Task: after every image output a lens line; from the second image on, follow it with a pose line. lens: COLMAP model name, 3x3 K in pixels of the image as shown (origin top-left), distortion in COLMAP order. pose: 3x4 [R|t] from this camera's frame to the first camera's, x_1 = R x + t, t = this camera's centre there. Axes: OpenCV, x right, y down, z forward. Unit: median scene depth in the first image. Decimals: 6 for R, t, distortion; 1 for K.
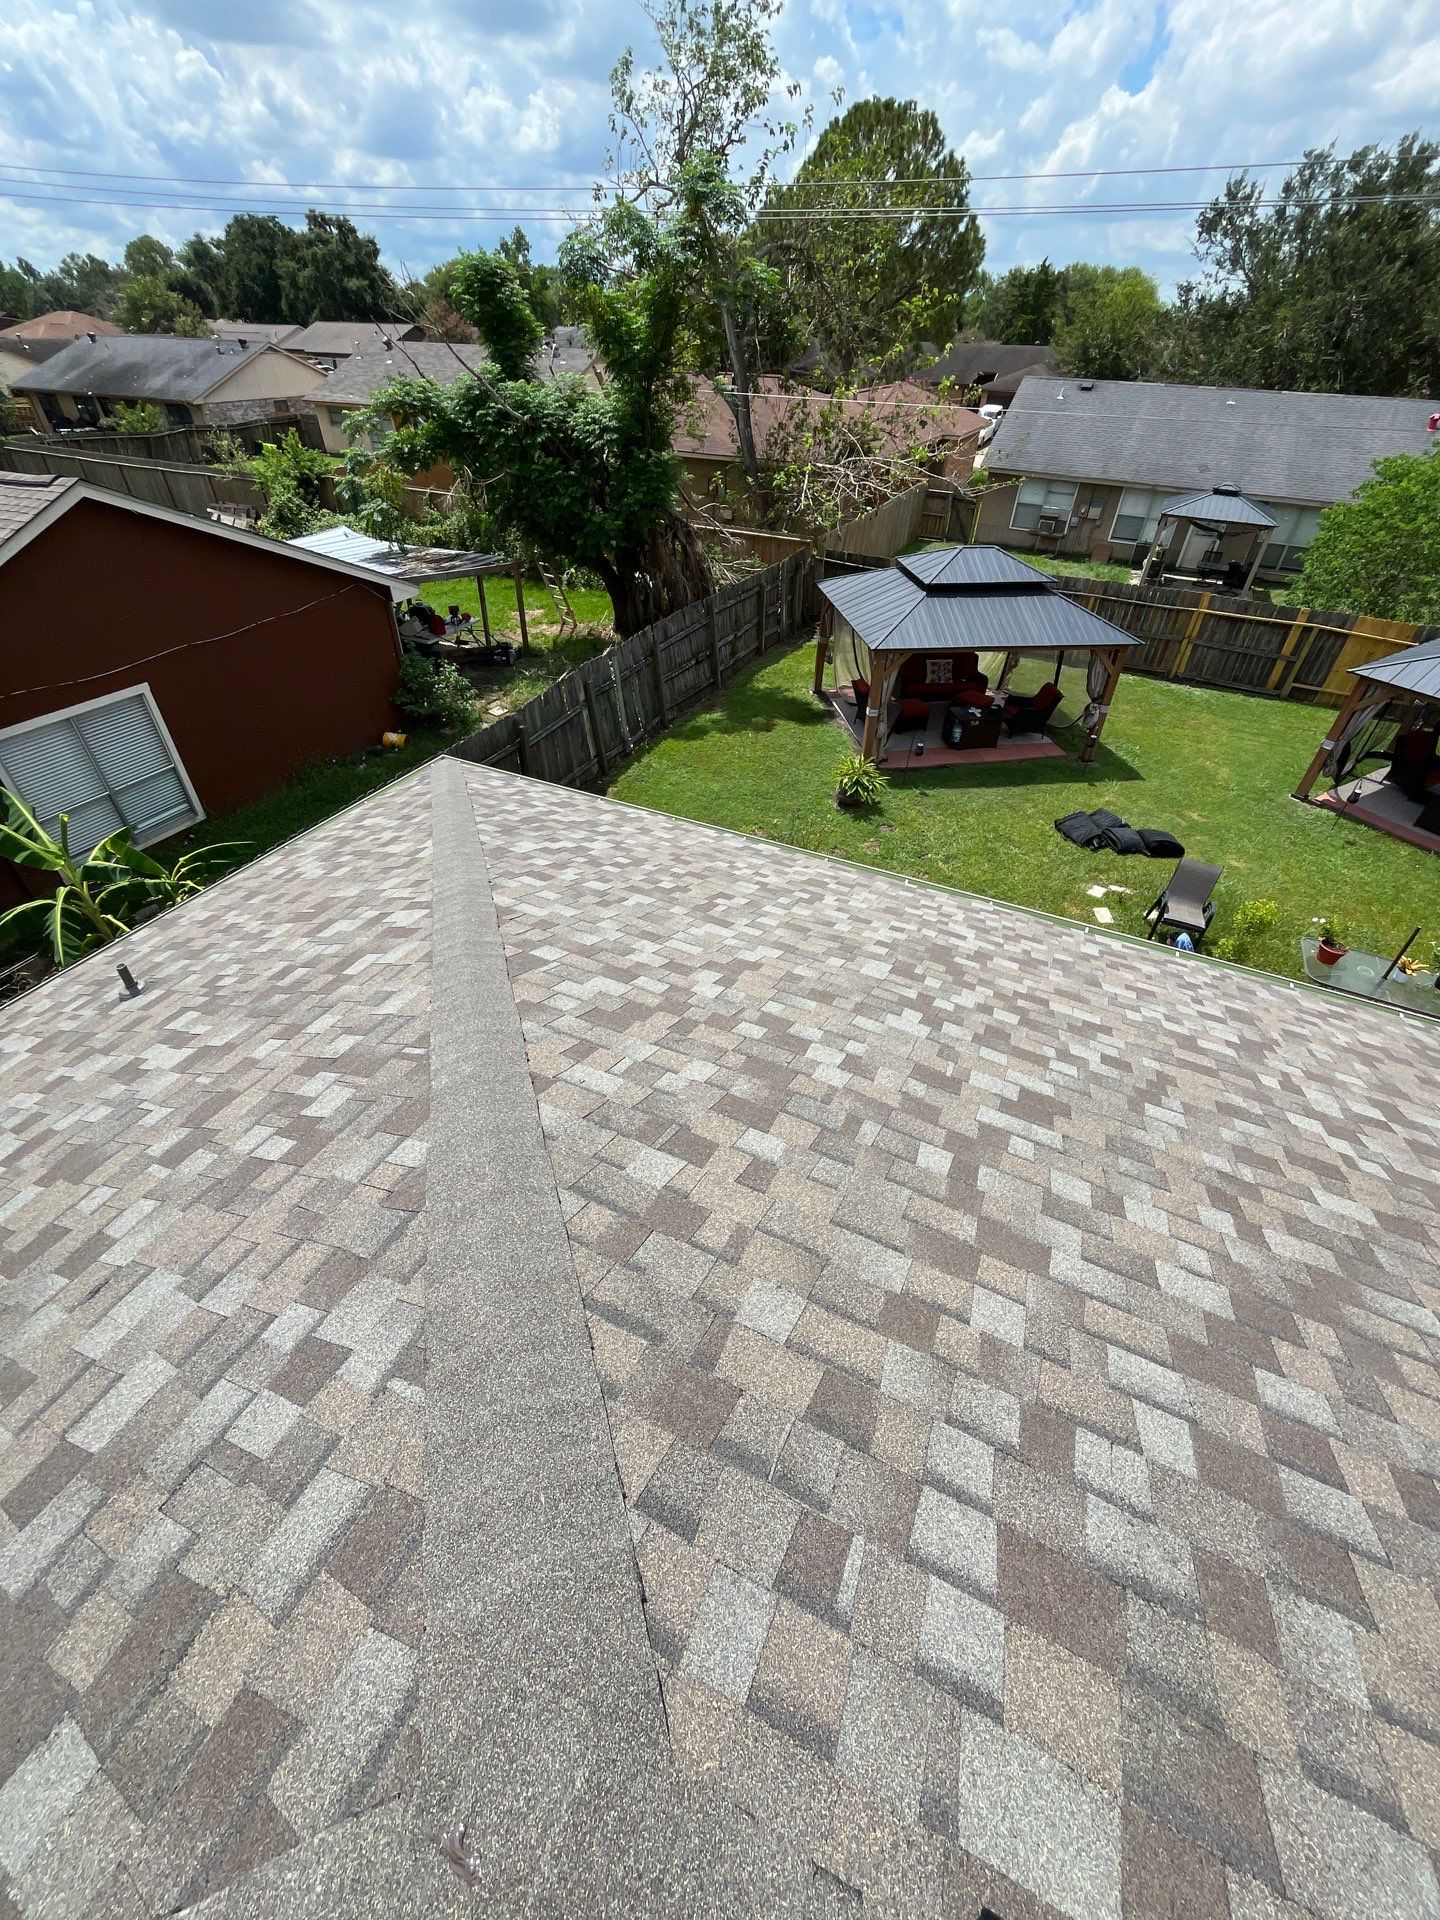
lens RADIAL K [[776.9, 0, 722.7], [0, 776.9, 945.8], [0, 0, 1]] dist [-0.000450, -0.001349]
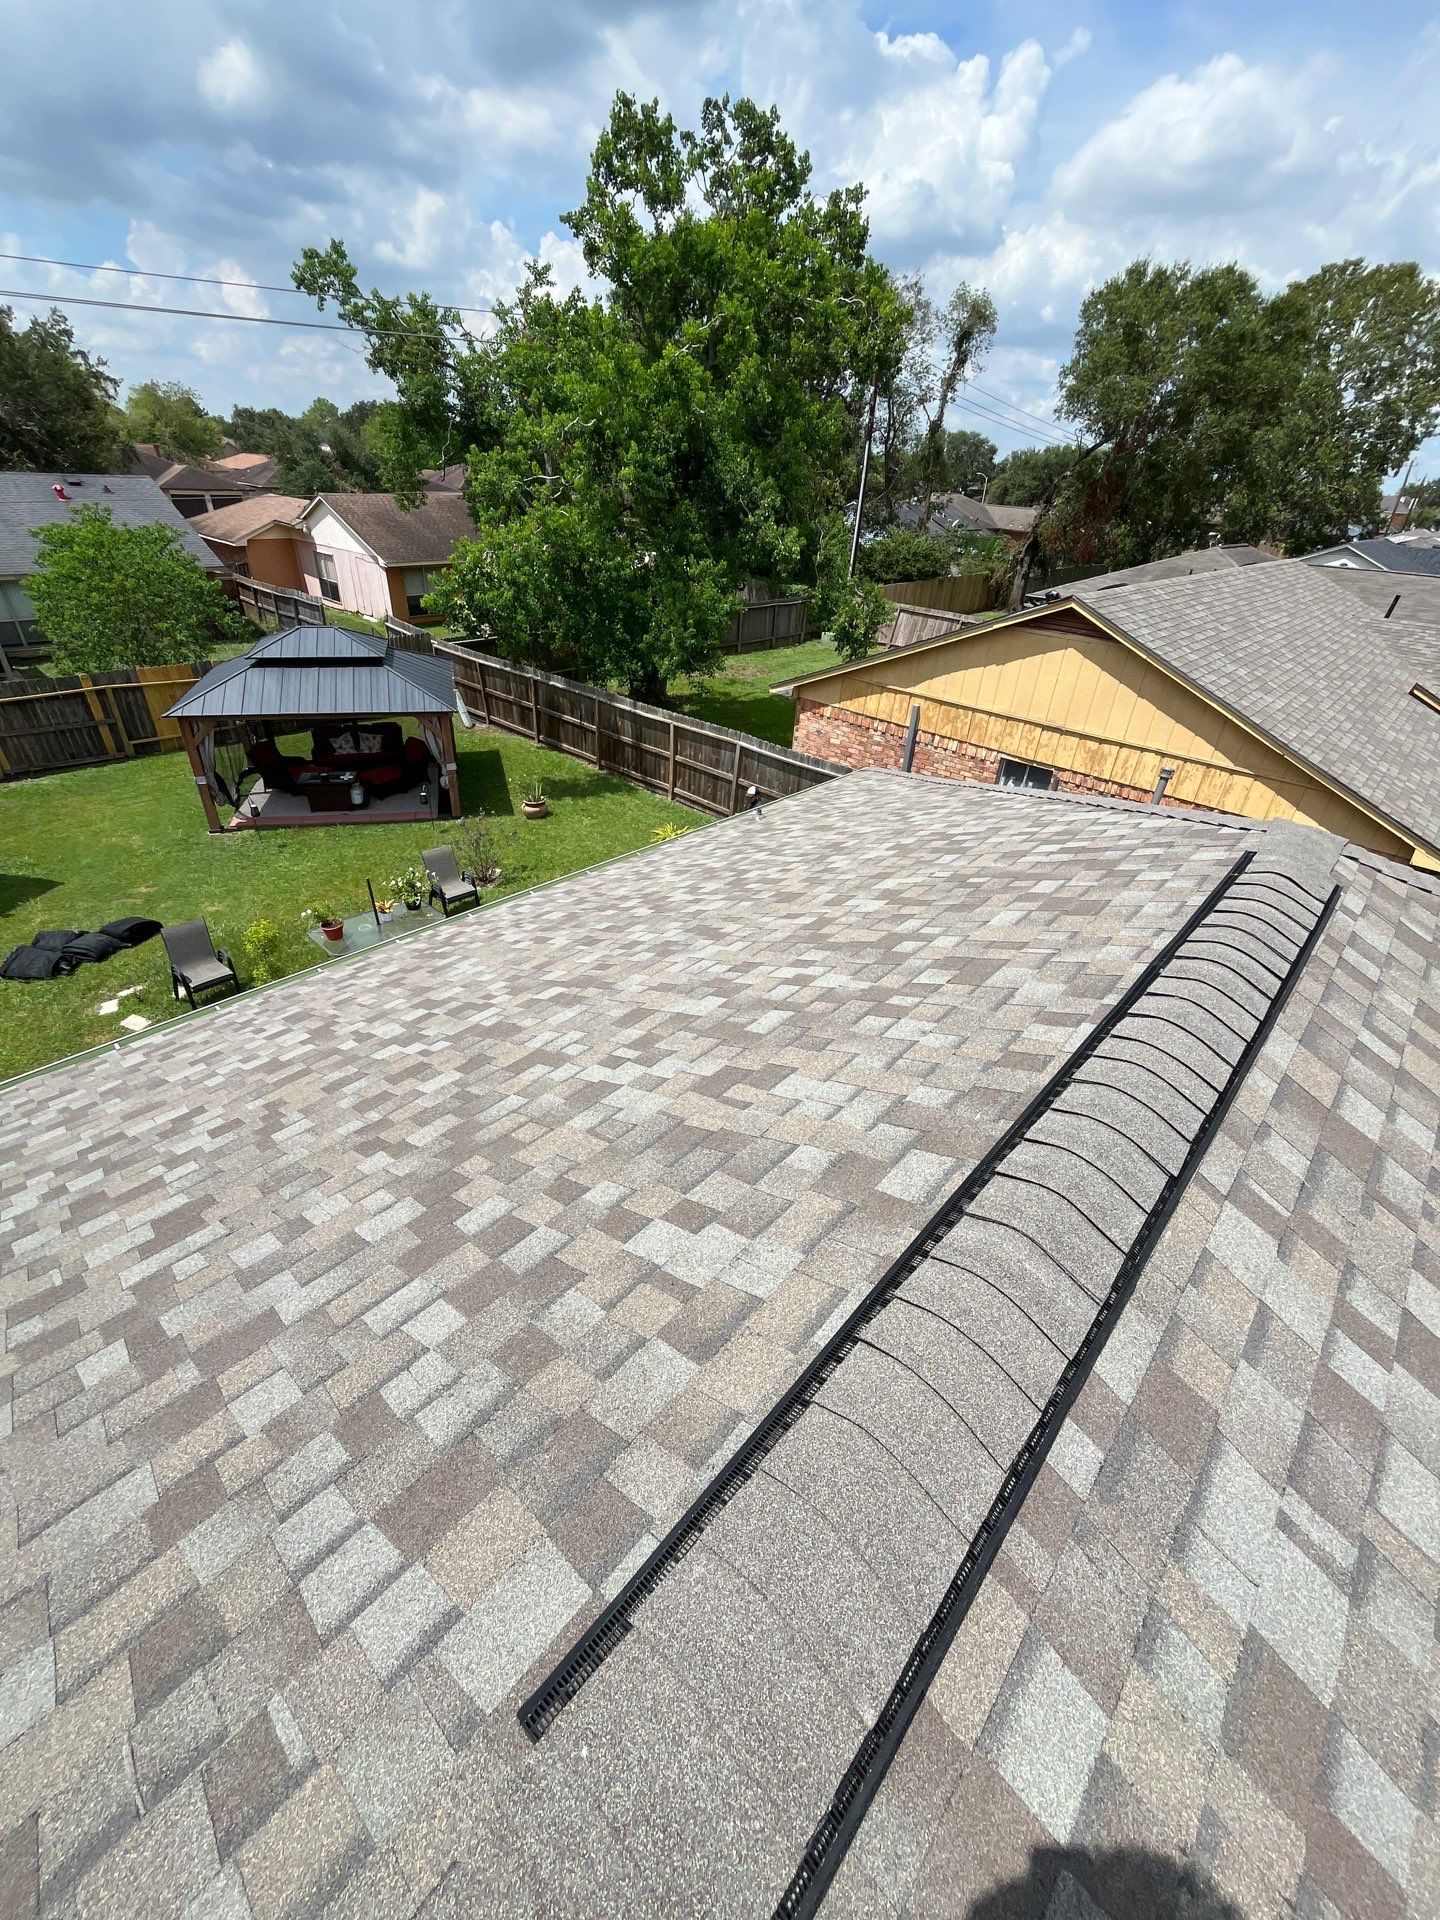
lens RADIAL K [[776.9, 0, 719.7], [0, 776.9, 949.6], [0, 0, 1]] dist [-0.000450, -0.001349]
pose [[0.294276, -0.516662, 0.804028, 0.004311], [0.564902, 0.772622, 0.289726, 0.009558], [-0.770900, 0.368938, 0.519228, -0.014003]]
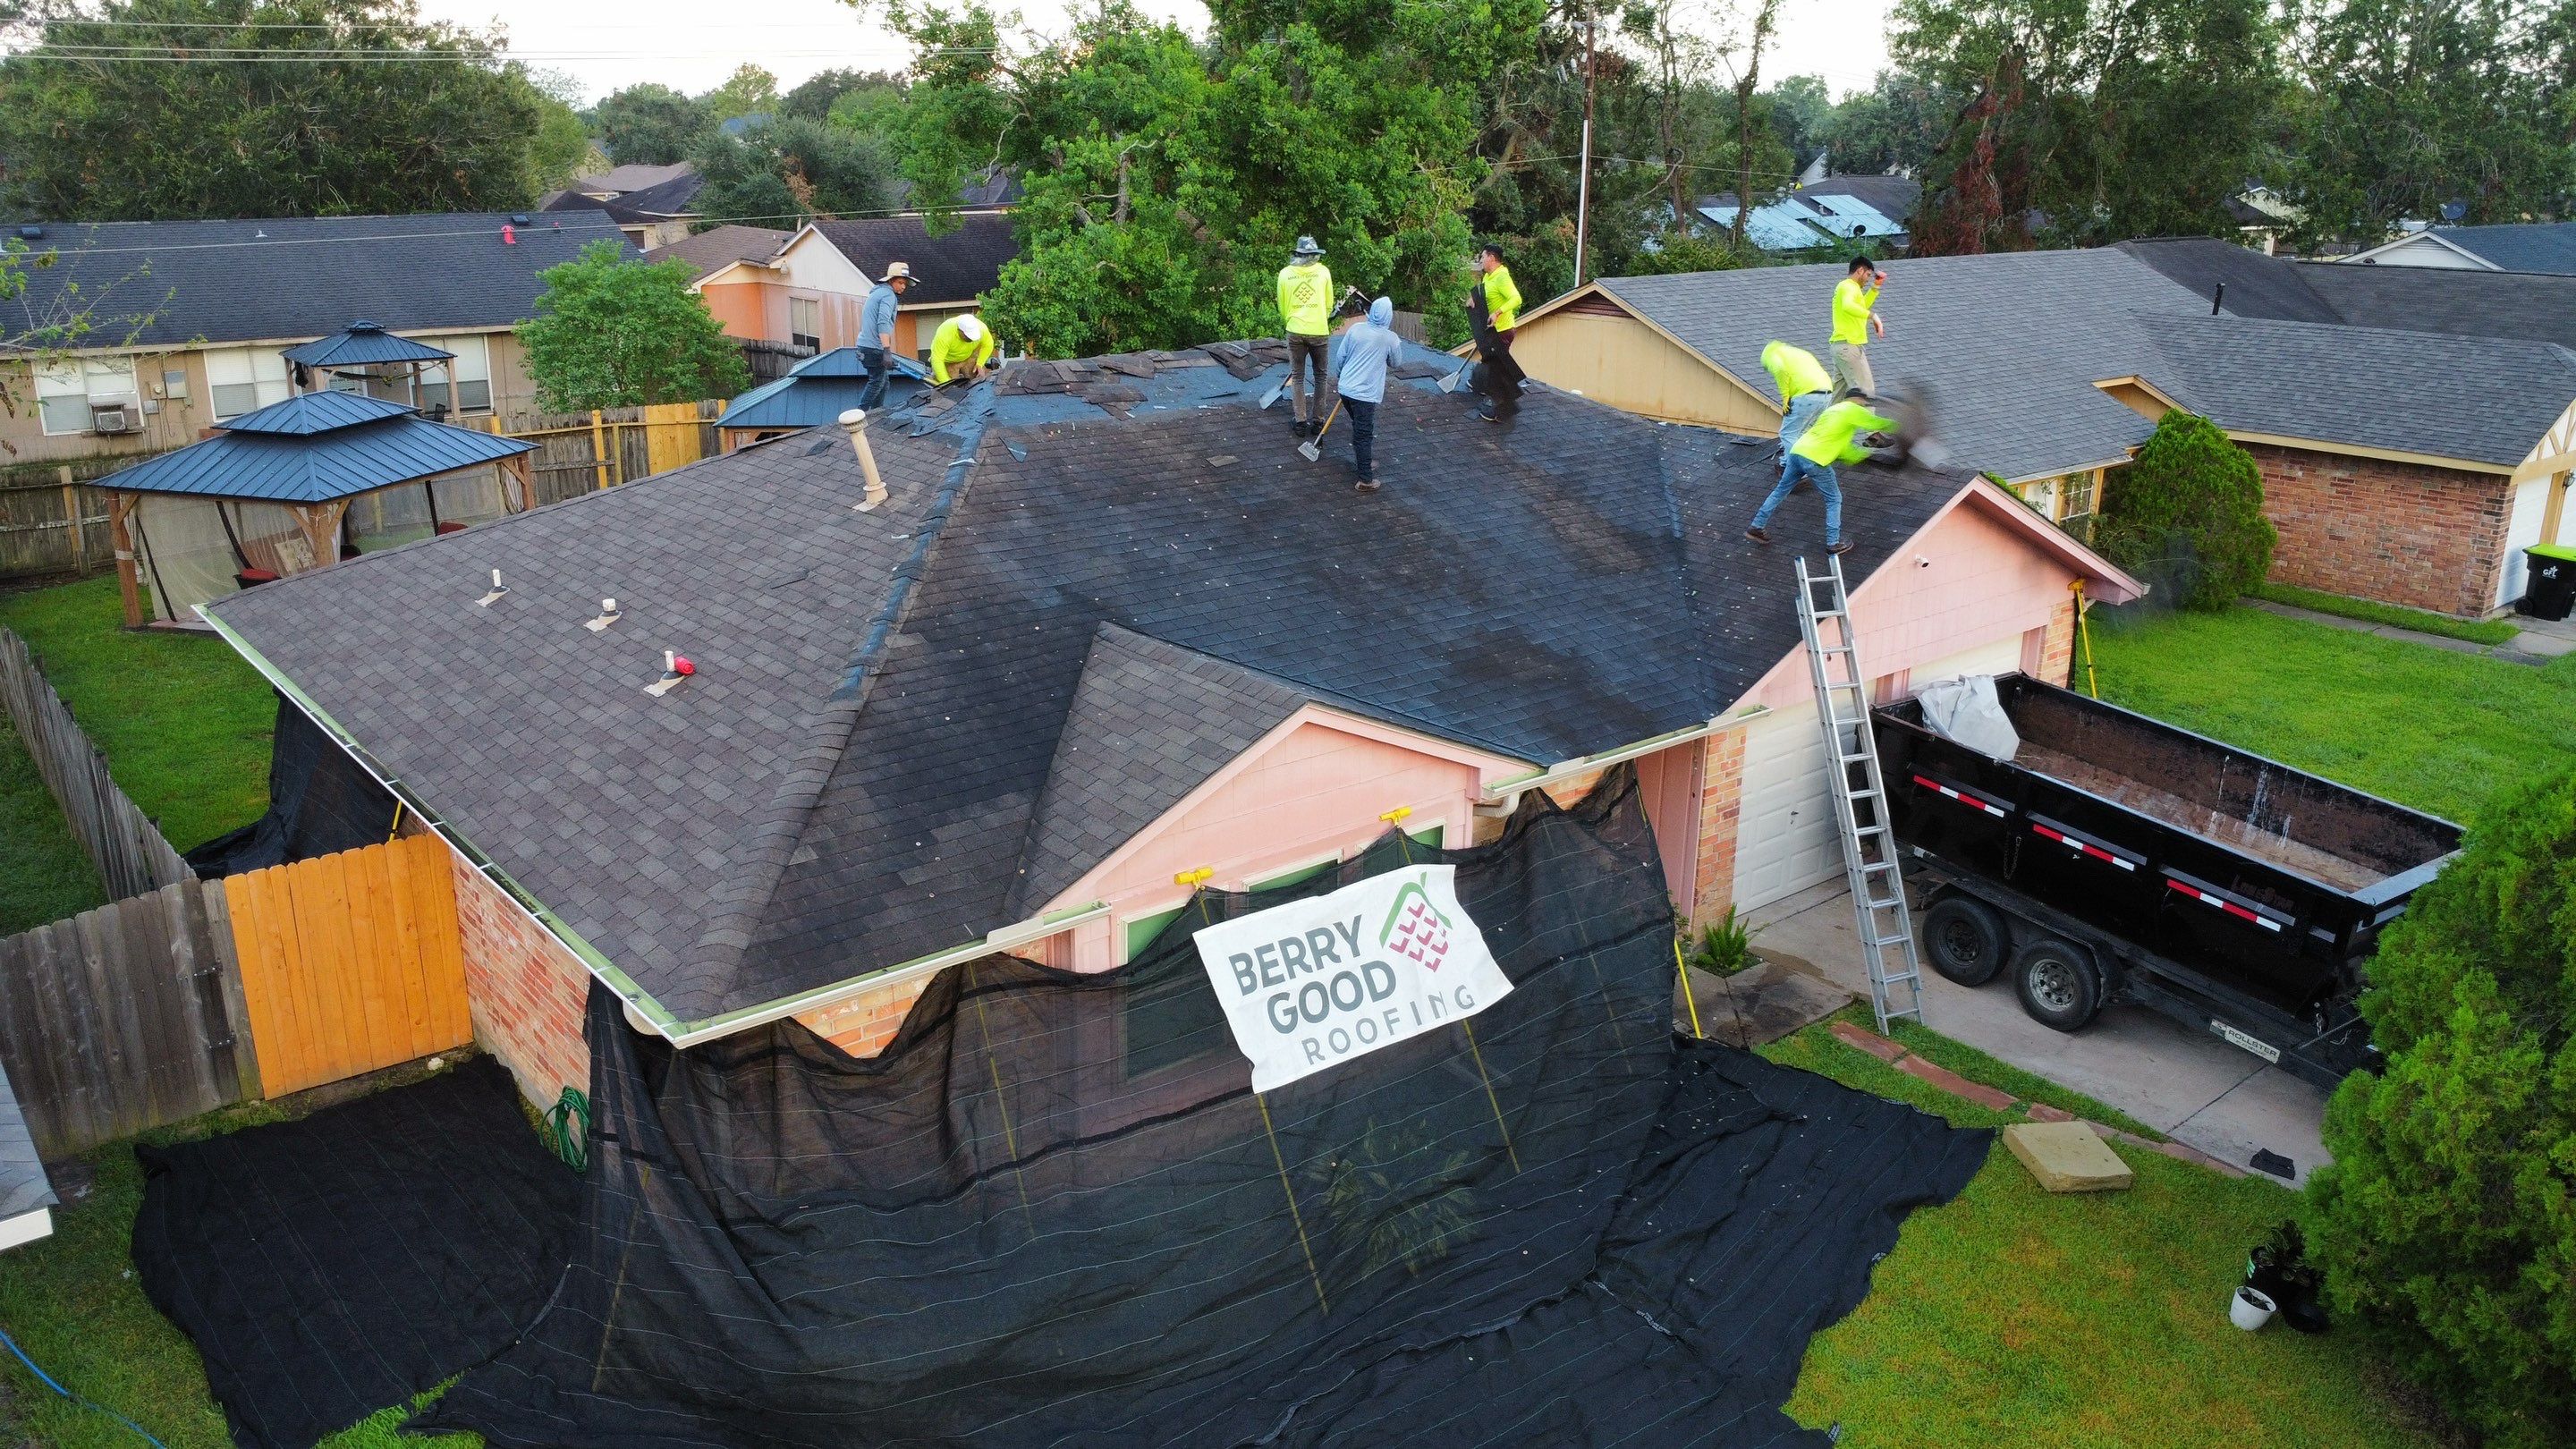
lens RADIAL K [[1867.0, 0, 1265.5], [0, 1867.0, 709.9], [0, 0, 1]] dist [-0.018268, -0.012424]
pose [[0.418023, -0.292920, 0.859915, -0.941074], [0.573569, 0.819157, 0.000212, 0.312082], [-0.704468, 0.493132, 0.510437, -0.506134]]
